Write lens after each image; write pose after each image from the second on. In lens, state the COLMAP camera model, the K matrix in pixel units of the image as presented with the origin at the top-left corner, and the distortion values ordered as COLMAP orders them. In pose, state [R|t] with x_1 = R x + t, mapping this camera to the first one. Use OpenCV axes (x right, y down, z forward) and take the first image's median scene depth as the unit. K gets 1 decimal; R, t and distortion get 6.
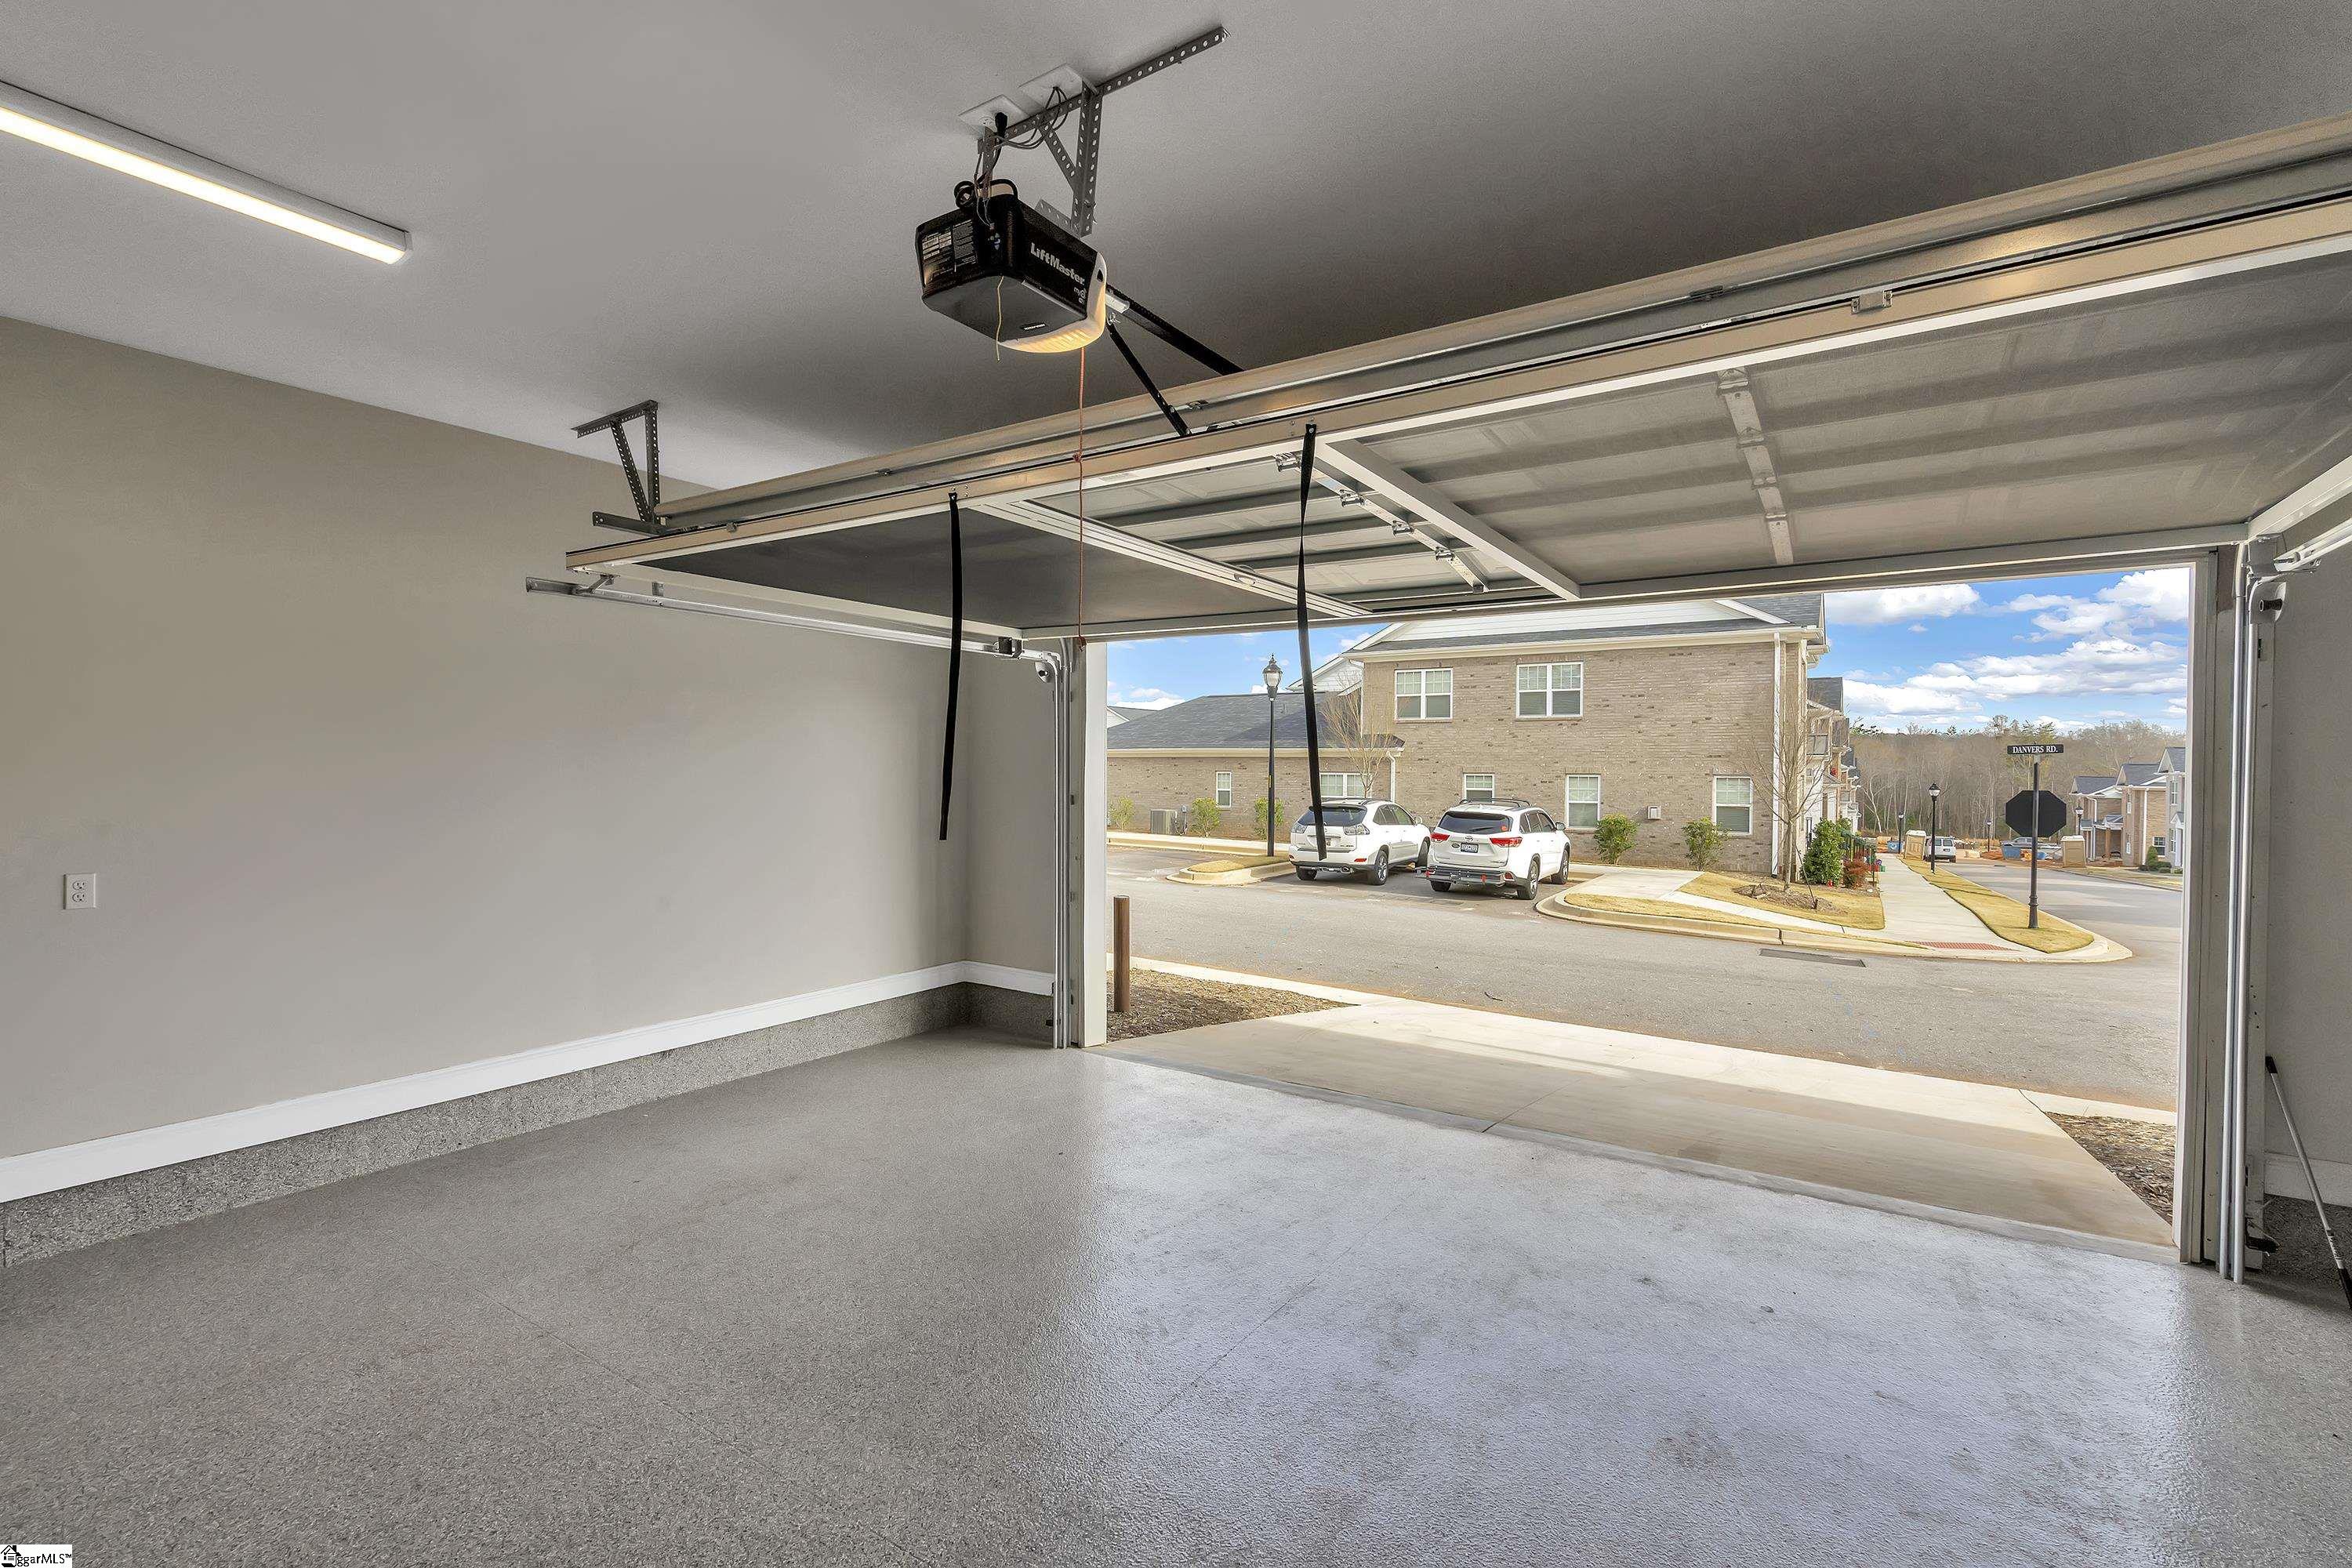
lens RADIAL K [[1056.7, 0, 1180.1], [0, 1056.7, 777.9], [0, 0, 1]] dist [-0.007130, 0.002473]
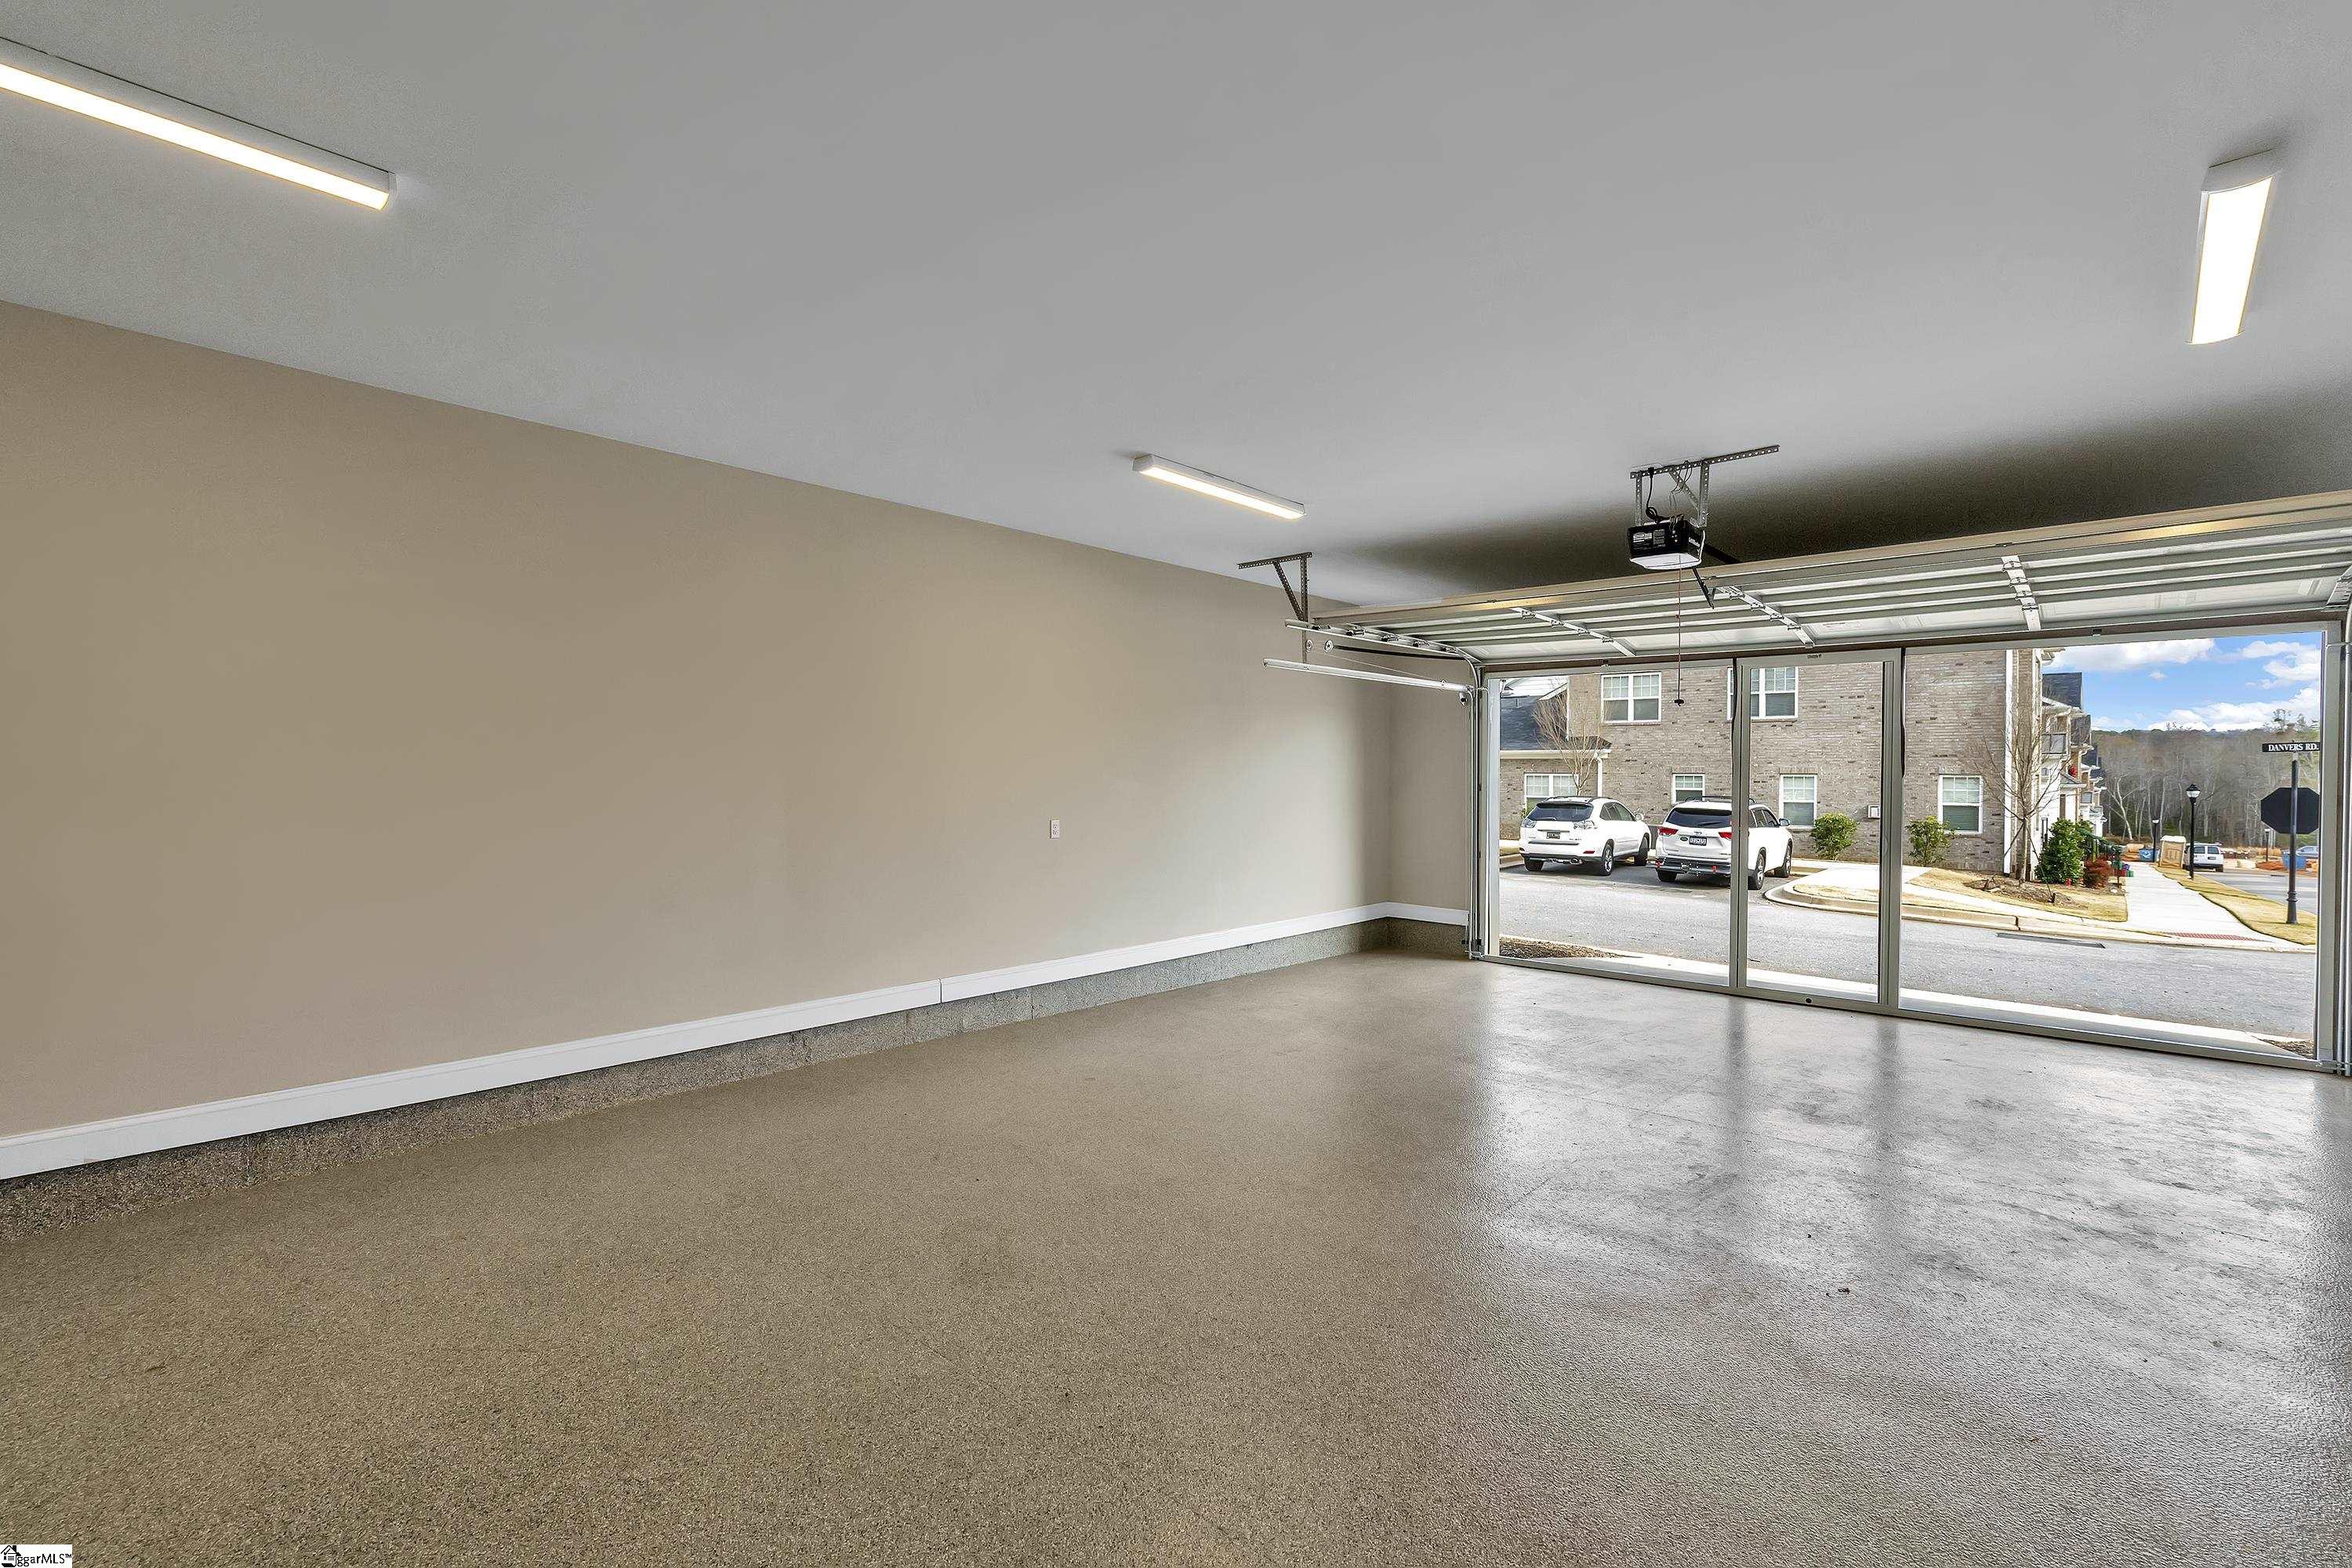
lens RADIAL K [[1056.7, 0, 1169.4], [0, 1056.7, 780.3], [0, 0, 1]] dist [-0.007130, 0.002473]
pose [[0.988119, -0.001551, -0.153686, -0.084623], [0.001434, 0.999999, -0.000872, 0.003362], [0.153687, 0.000642, 0.988119, -0.137576]]
